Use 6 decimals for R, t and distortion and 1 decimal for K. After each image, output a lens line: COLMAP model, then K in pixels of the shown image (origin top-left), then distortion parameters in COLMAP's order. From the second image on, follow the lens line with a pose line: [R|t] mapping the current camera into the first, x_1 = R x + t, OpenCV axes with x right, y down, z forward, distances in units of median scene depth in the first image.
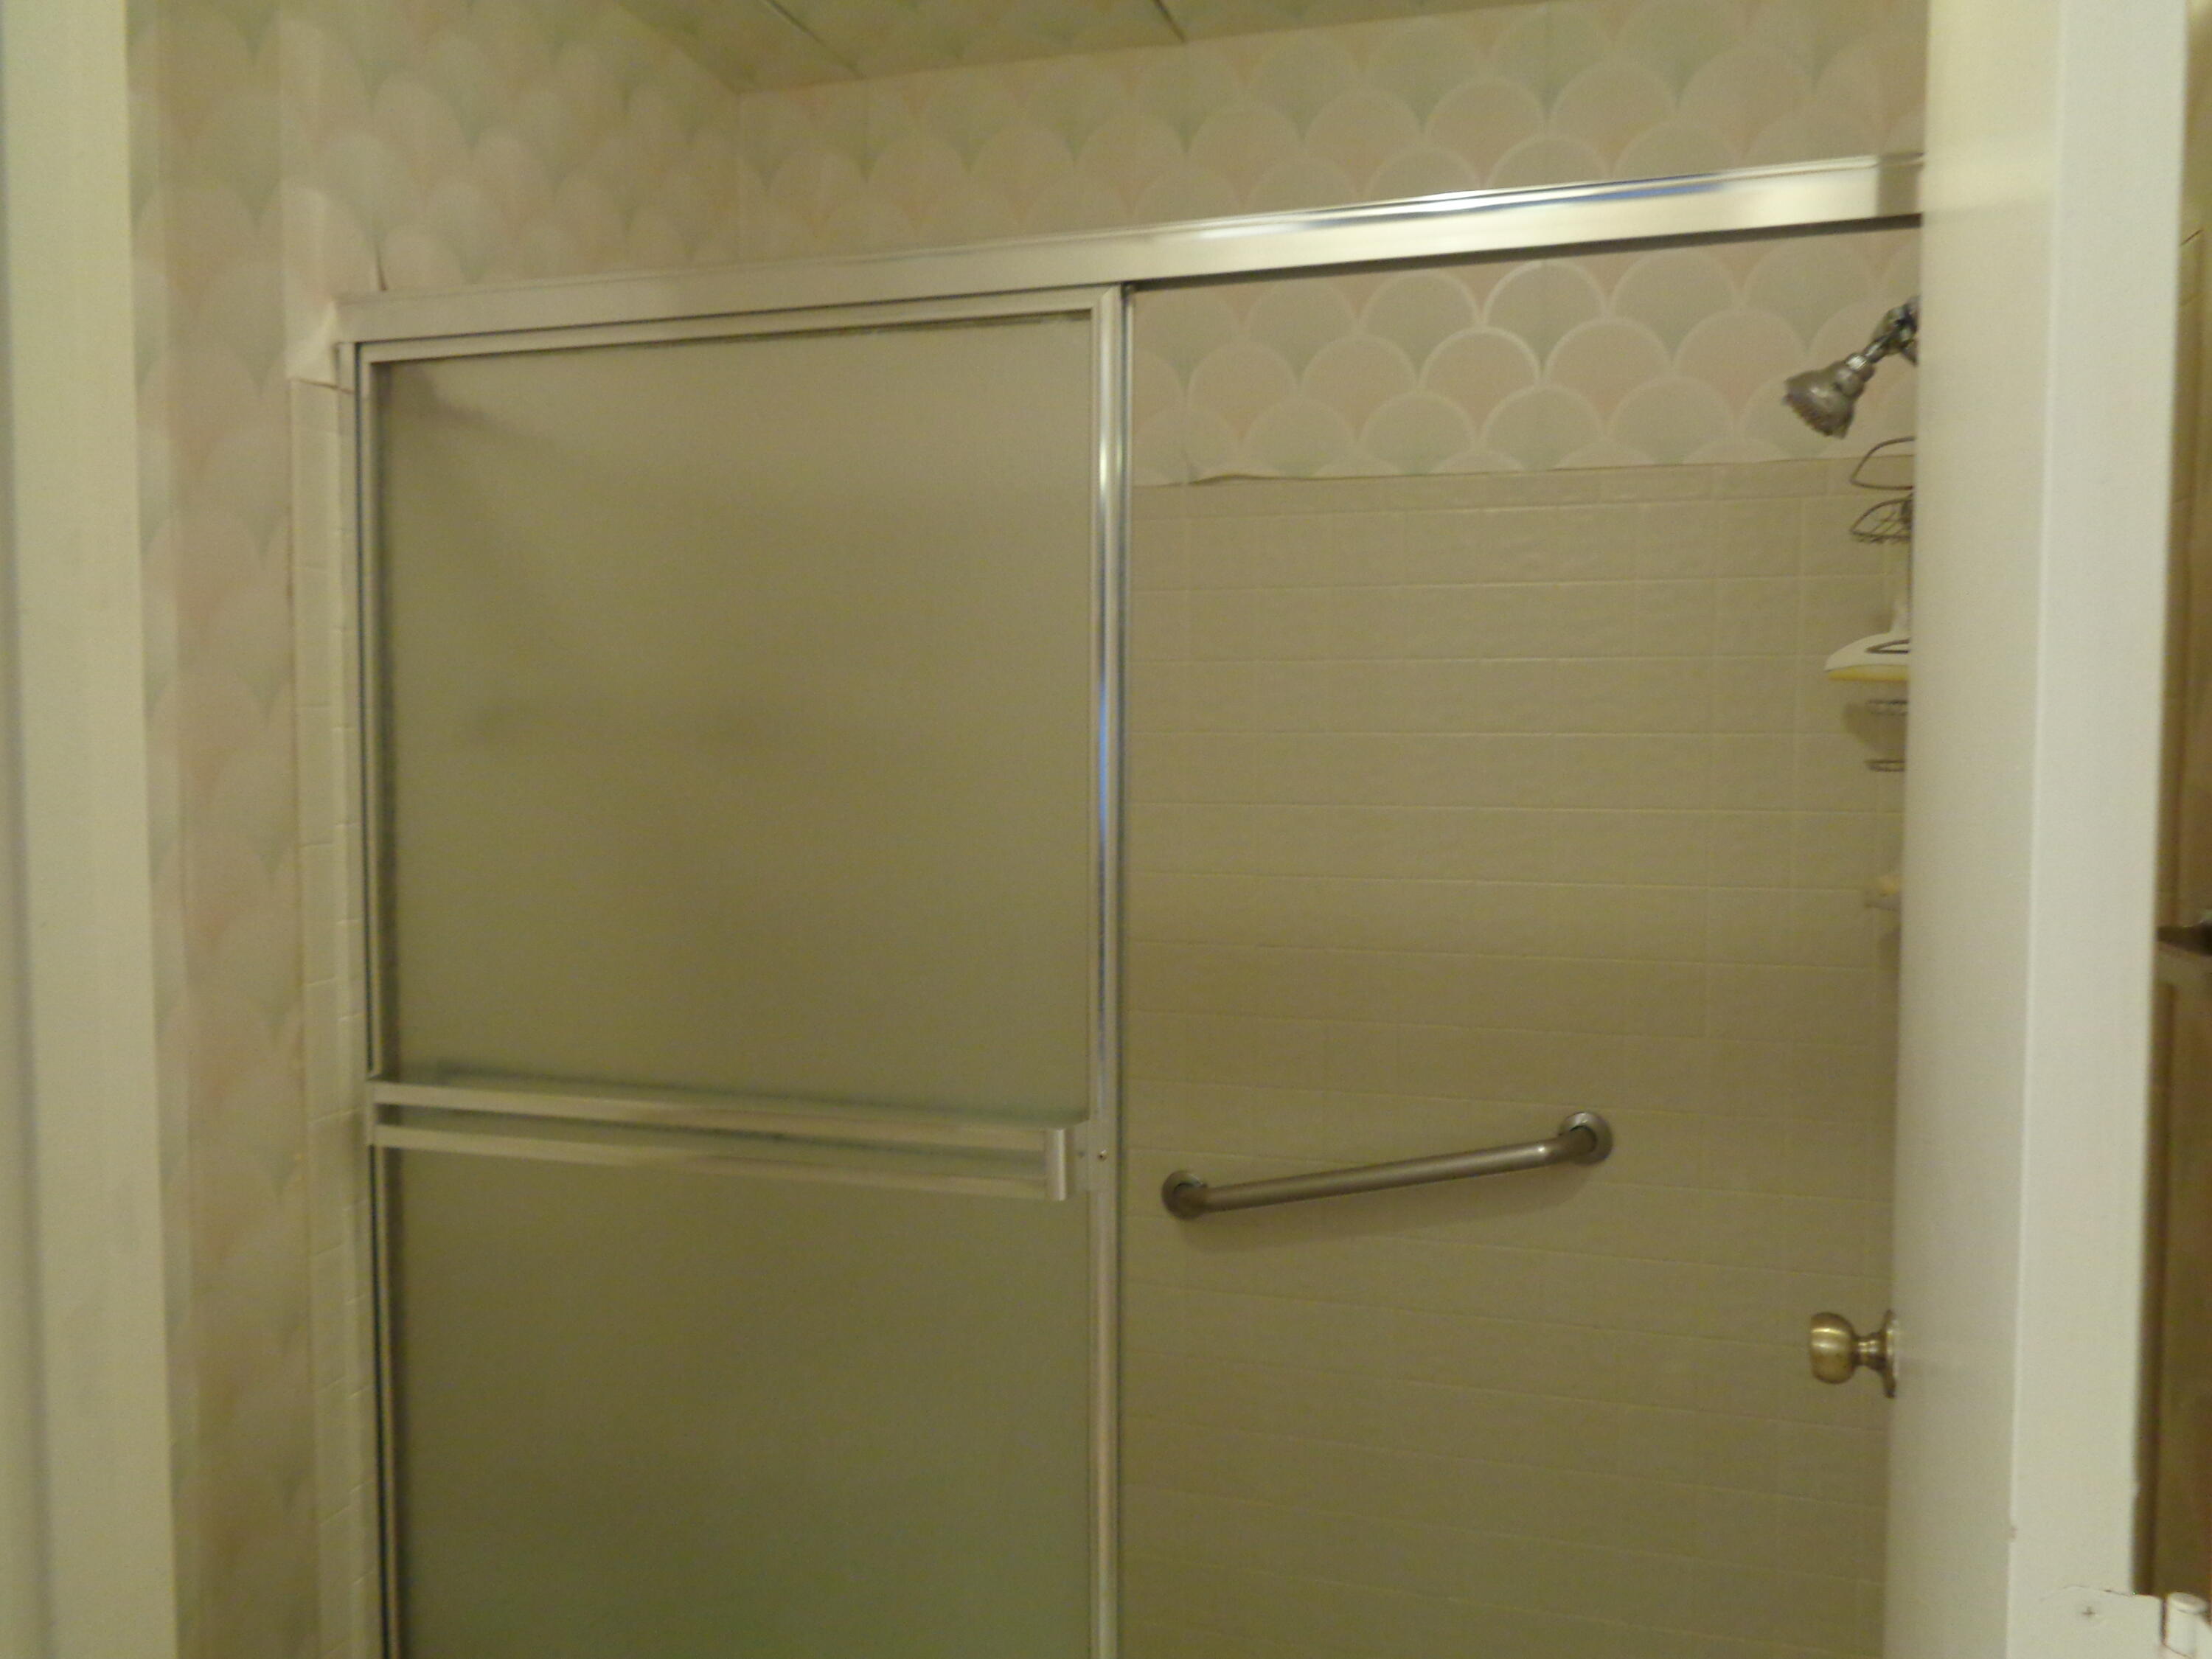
lens RADIAL K [[1669.6, 0, 1115.2], [0, 1669.6, 834.4], [0, 0, 1]] dist [-0.007506, 0.005618]
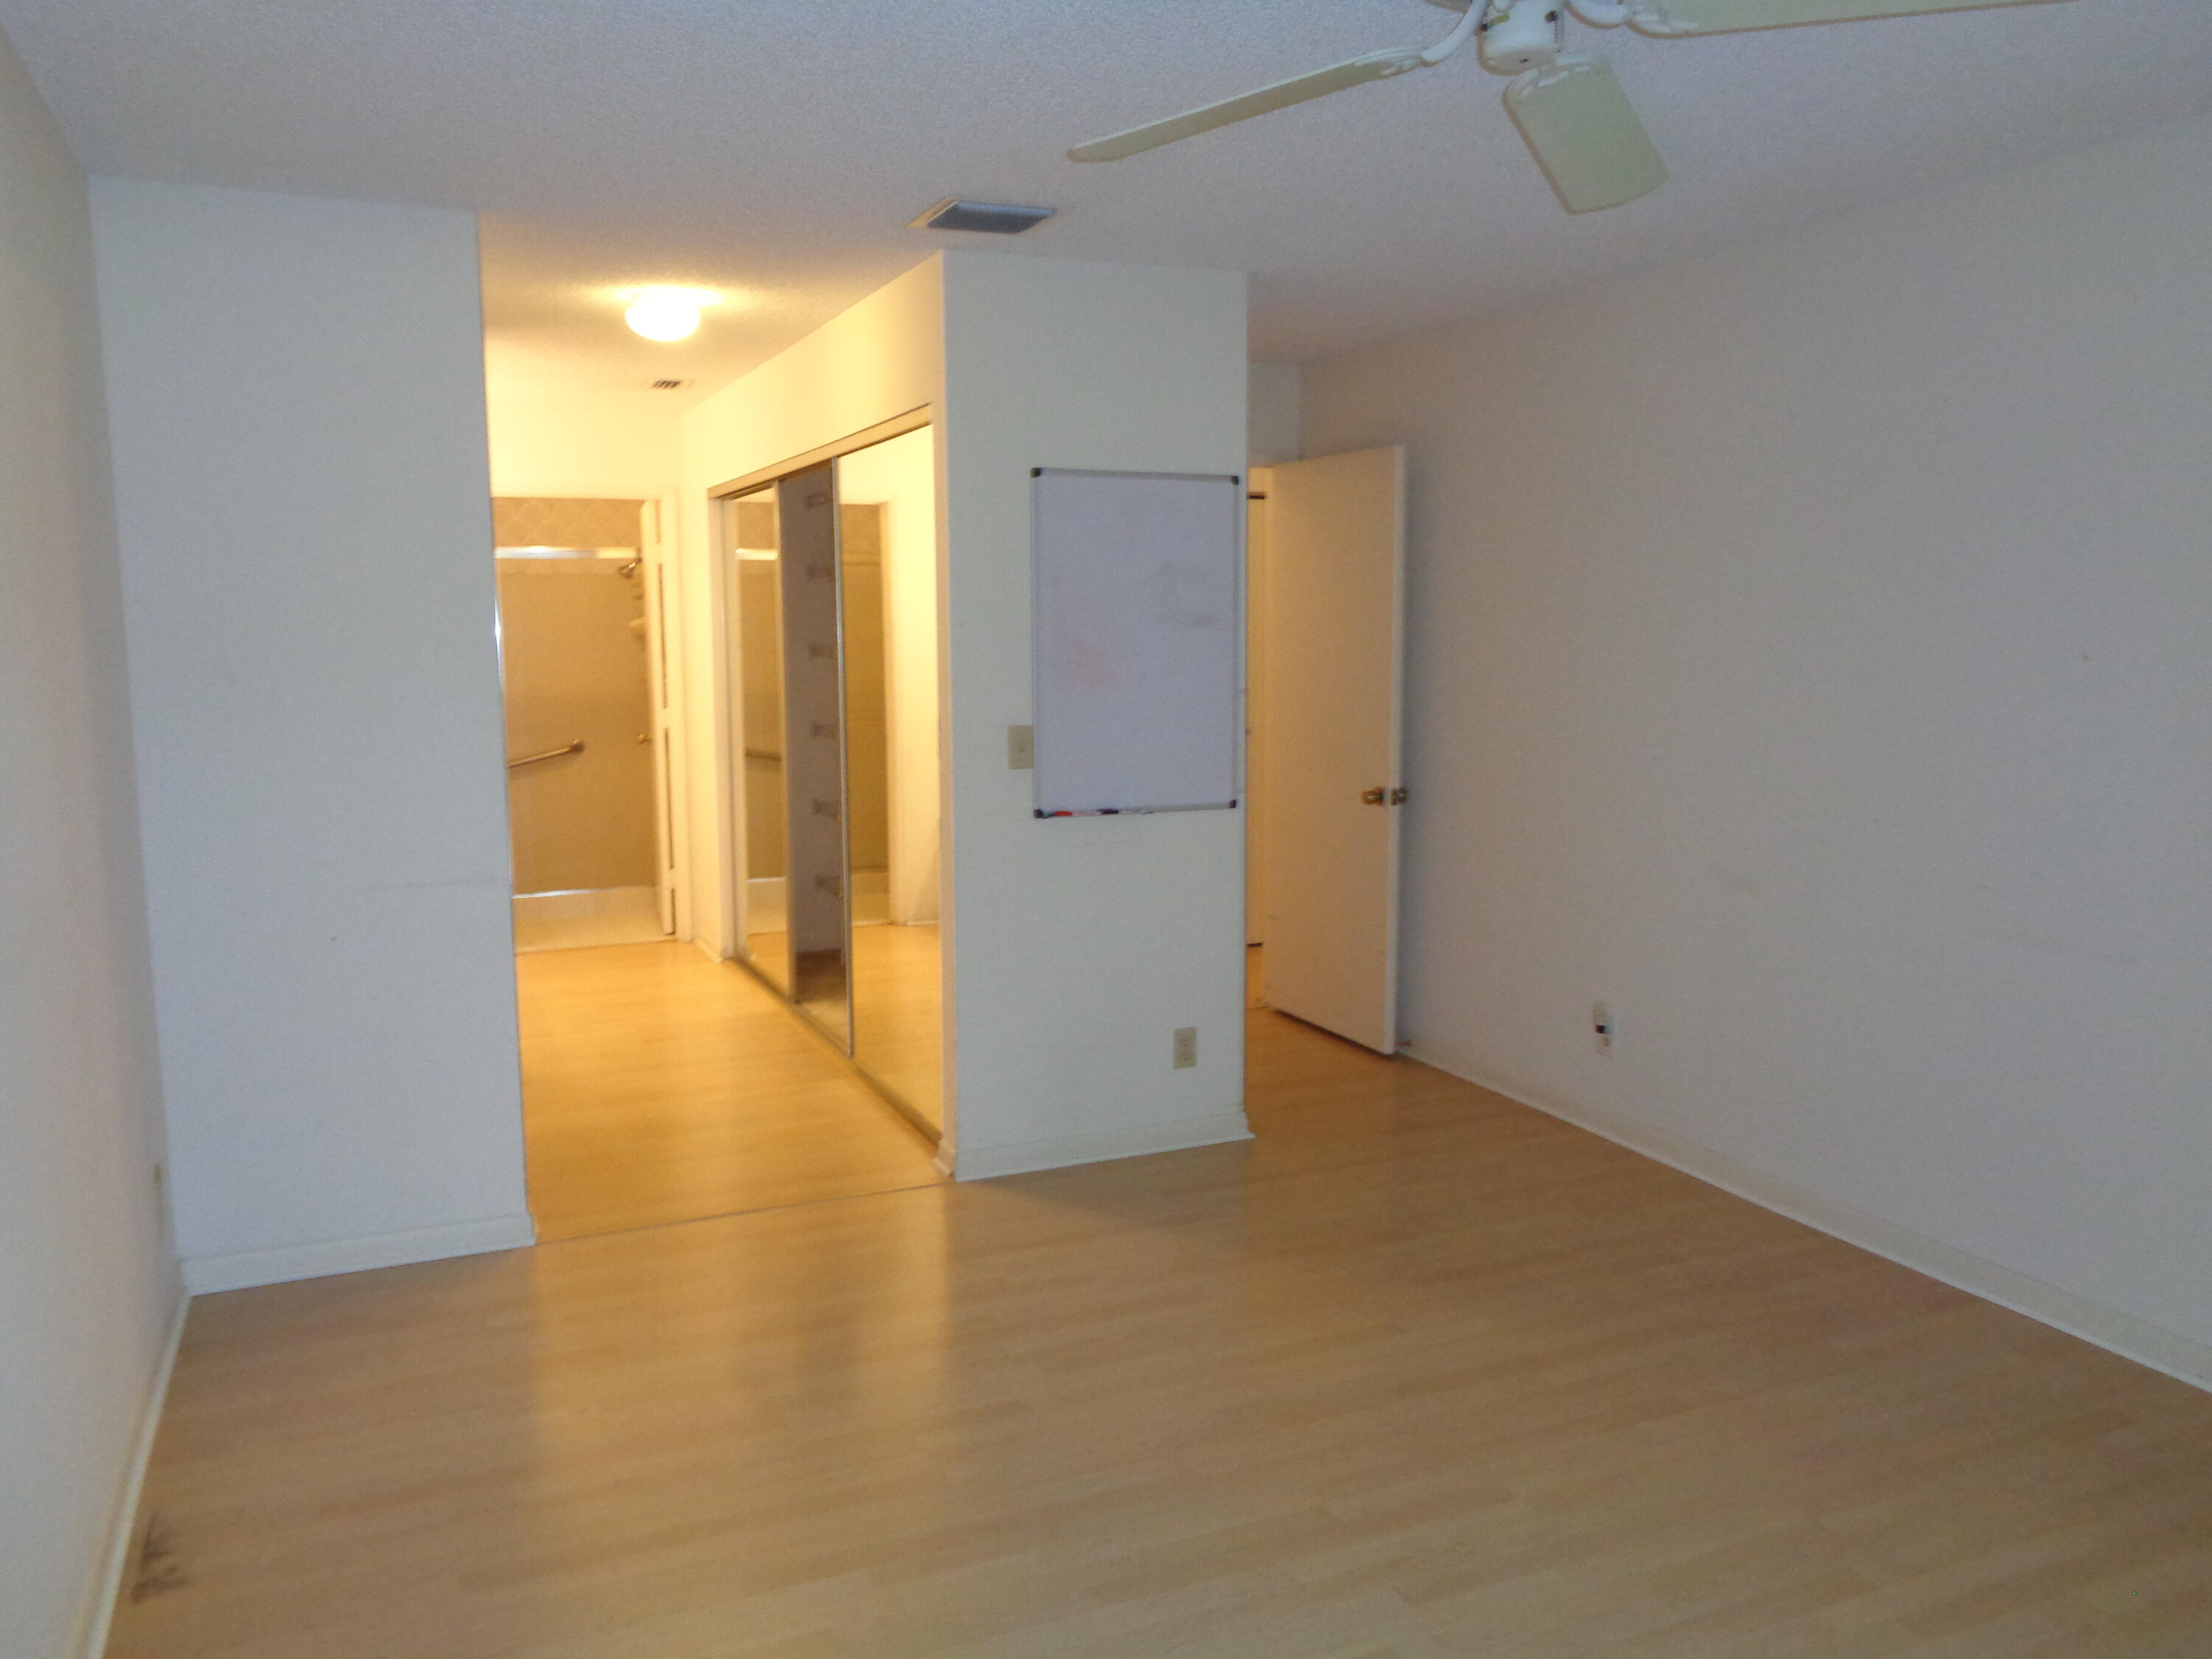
lens RADIAL K [[1669.6, 0, 1115.2], [0, 1669.6, 834.4], [0, 0, 1]] dist [-0.007506, 0.005618]
pose [[0.763397, -0.110589, 0.636392, -1.493038], [0.055175, 0.992798, 0.106338, 0.051523], [-0.643568, -0.046065, 0.764001, -3.297284]]
